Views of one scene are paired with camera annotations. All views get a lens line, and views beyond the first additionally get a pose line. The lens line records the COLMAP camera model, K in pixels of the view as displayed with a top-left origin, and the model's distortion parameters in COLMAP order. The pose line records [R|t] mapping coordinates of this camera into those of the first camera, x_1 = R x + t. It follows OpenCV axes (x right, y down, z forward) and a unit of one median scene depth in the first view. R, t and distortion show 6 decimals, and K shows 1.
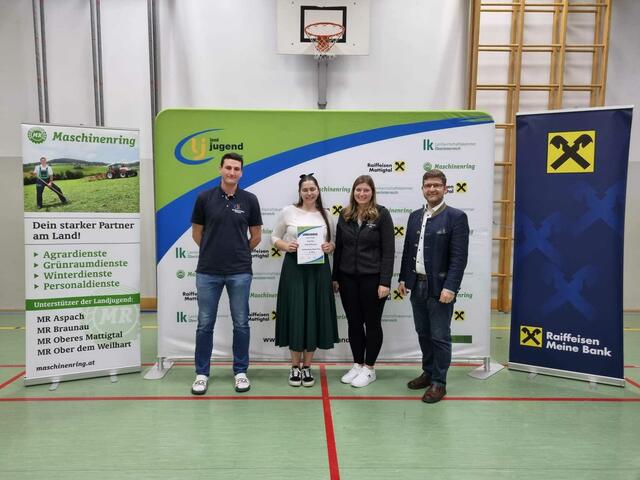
lens RADIAL K [[505.0, 0, 310.9], [0, 505.0, 230.3], [0, 0, 1]] dist [0.042964, -0.049235]
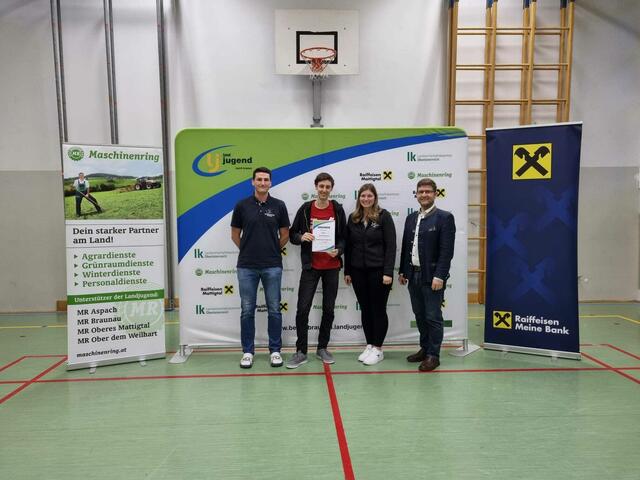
lens RADIAL K [[505.0, 0, 314.1], [0, 505.0, 233.9], [0, 0, 1]] dist [0.042964, -0.049235]
pose [[0.999566, -0.017089, 0.023999, -0.023560], [0.017251, 0.999830, -0.006549, 0.012642], [-0.023883, 0.006960, 0.999691, -0.159730]]
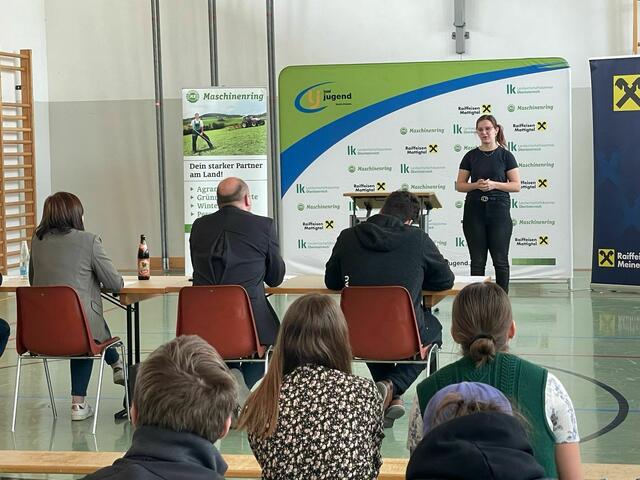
lens RADIAL K [[1473.7, 0, 315.4], [0, 1473.7, 239.5], [0, 0, 1]] dist [0.077503, 0.000000]
pose [[0.970964, -0.009425, -0.239038, 0.610680], [0.012924, 0.999831, 0.013077, 0.122477], [0.238875, -0.015787, 0.970922, -2.384641]]
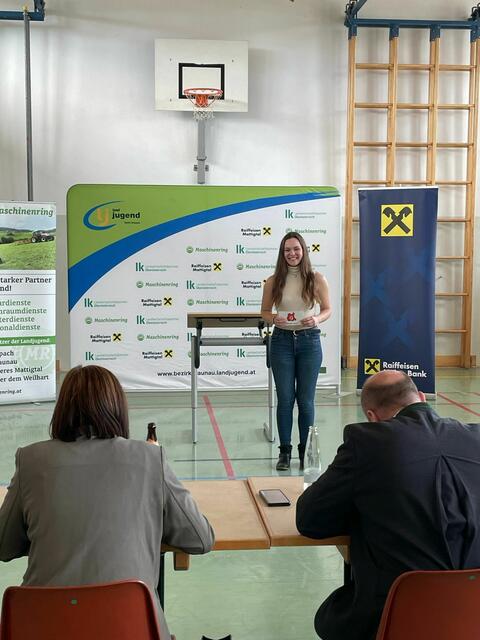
lens RADIAL K [[950.2, 0, 253.4], [0, 950.2, 304.4], [0, 0, 1]] dist [0.204799, 0.000000]
pose [[0.996384, -0.010207, 0.084350, -0.058153], [0.010388, 0.999945, -0.001708, 0.058879], [-0.084328, 0.002578, 0.996435, -1.369785]]
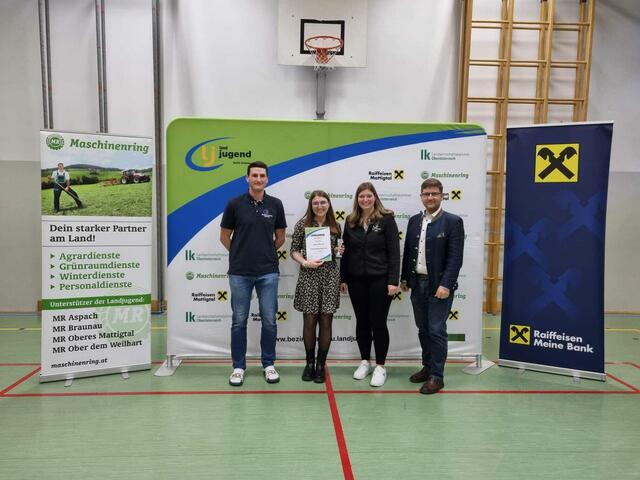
lens RADIAL K [[505.0, 0, 315.9], [0, 505.0, 232.4], [0, 0, 1]] dist [0.042964, -0.049235]
pose [[0.999307, 0.005712, 0.036777, -0.037889], [-0.005463, 0.999961, -0.006868, 0.003145], [-0.036814, 0.006662, 0.999300, -0.056912]]
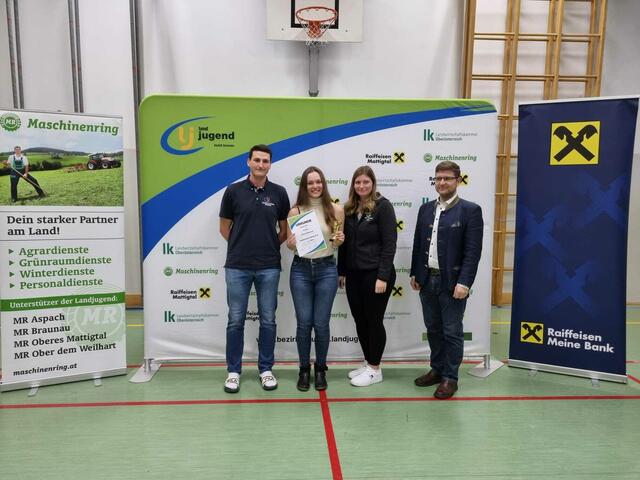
lens RADIAL K [[505.0, 0, 315.5], [0, 505.0, 234.2], [0, 0, 1]] dist [0.042964, -0.049235]
pose [[0.999167, -0.002571, 0.040725, -0.022136], [0.001641, 0.999738, 0.022841, -0.003490], [-0.040773, -0.022755, 0.998909, 0.048195]]
